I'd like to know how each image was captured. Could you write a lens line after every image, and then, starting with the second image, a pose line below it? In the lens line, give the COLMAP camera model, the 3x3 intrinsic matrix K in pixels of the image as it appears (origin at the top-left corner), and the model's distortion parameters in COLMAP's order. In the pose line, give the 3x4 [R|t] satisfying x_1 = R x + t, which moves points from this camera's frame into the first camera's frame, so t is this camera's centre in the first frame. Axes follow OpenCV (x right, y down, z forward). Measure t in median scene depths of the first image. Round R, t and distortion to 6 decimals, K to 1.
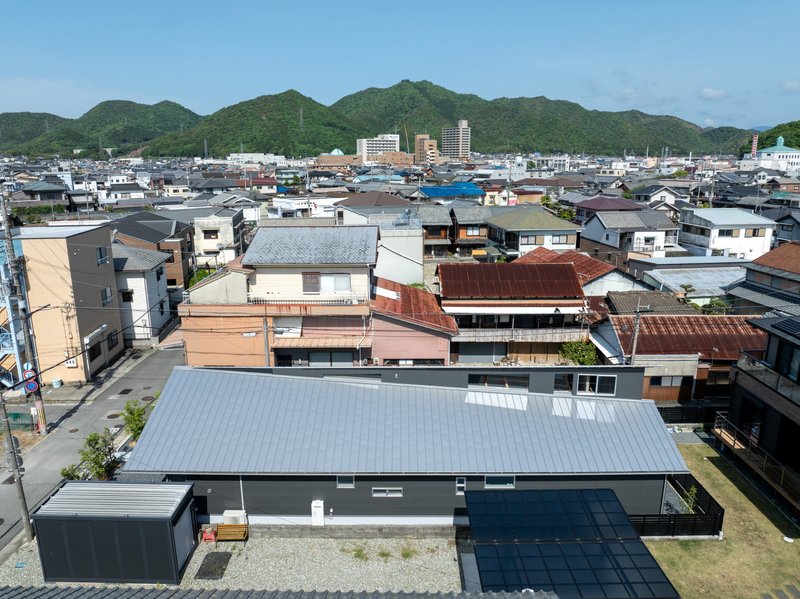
lens RADIAL K [[545.5, 0, 400.0], [0, 545.5, 299.5], [0, 0, 1]] dist [-0.023564, -0.000903]
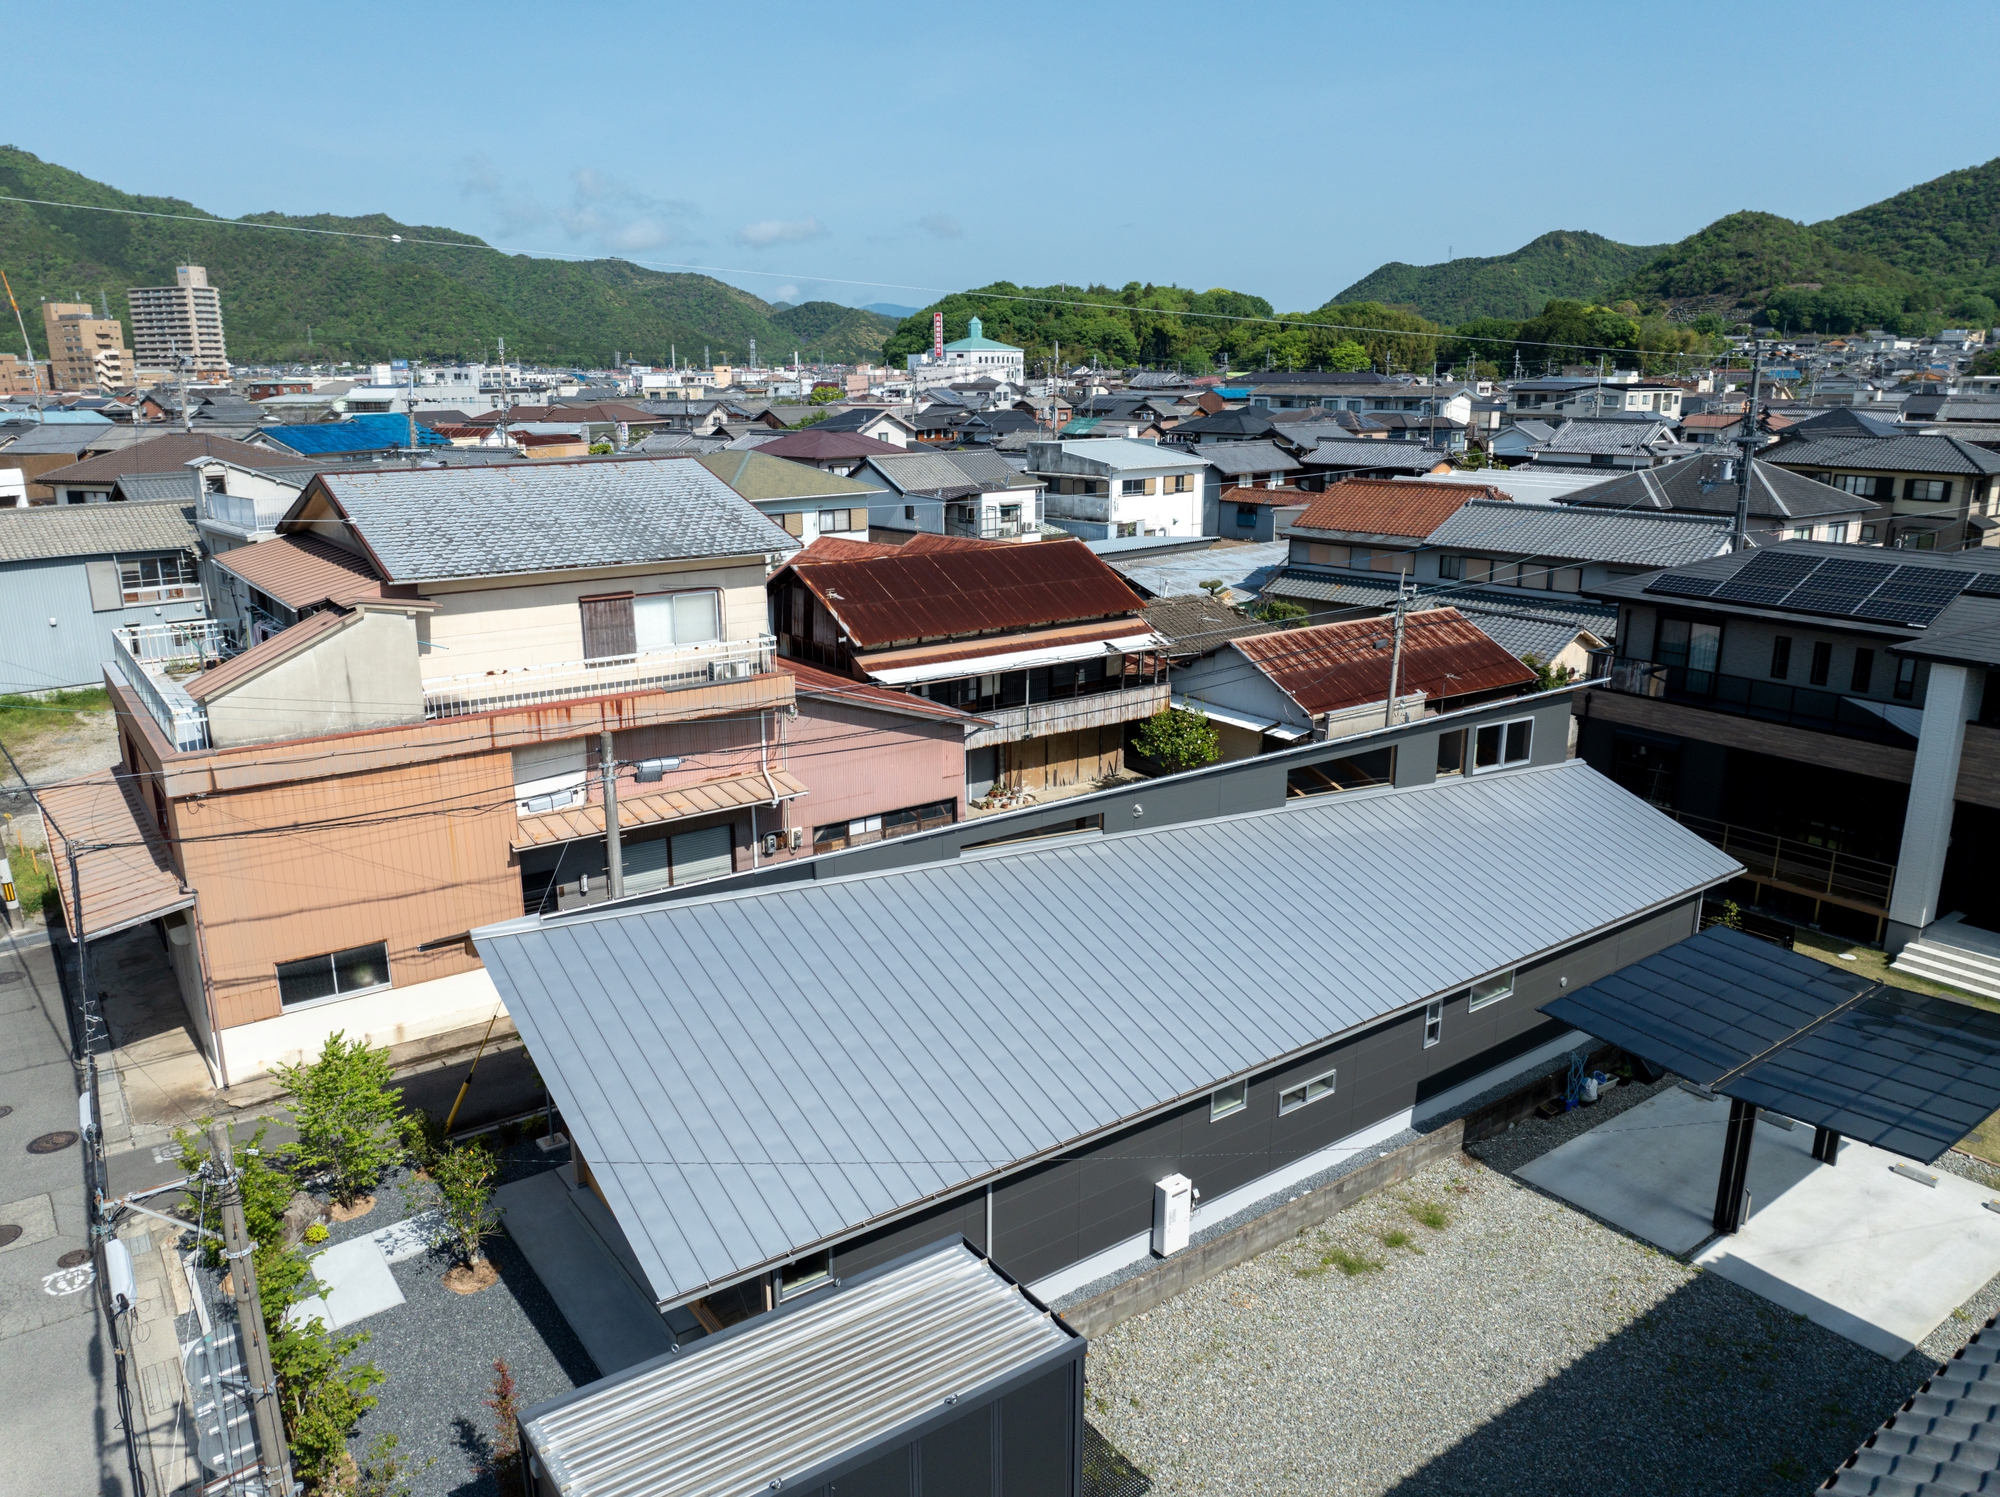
lens RADIAL K [[1363.9, 0, 1000.0], [0, 1363.9, 748.5], [0, 0, 1]] dist [-0.023564, -0.000903]
pose [[0.820443, -0.154236, 0.550531, -0.405982], [0.142941, 0.987680, 0.063685, 0.020400], [-0.553571, 0.026443, 0.832382, 0.204982]]
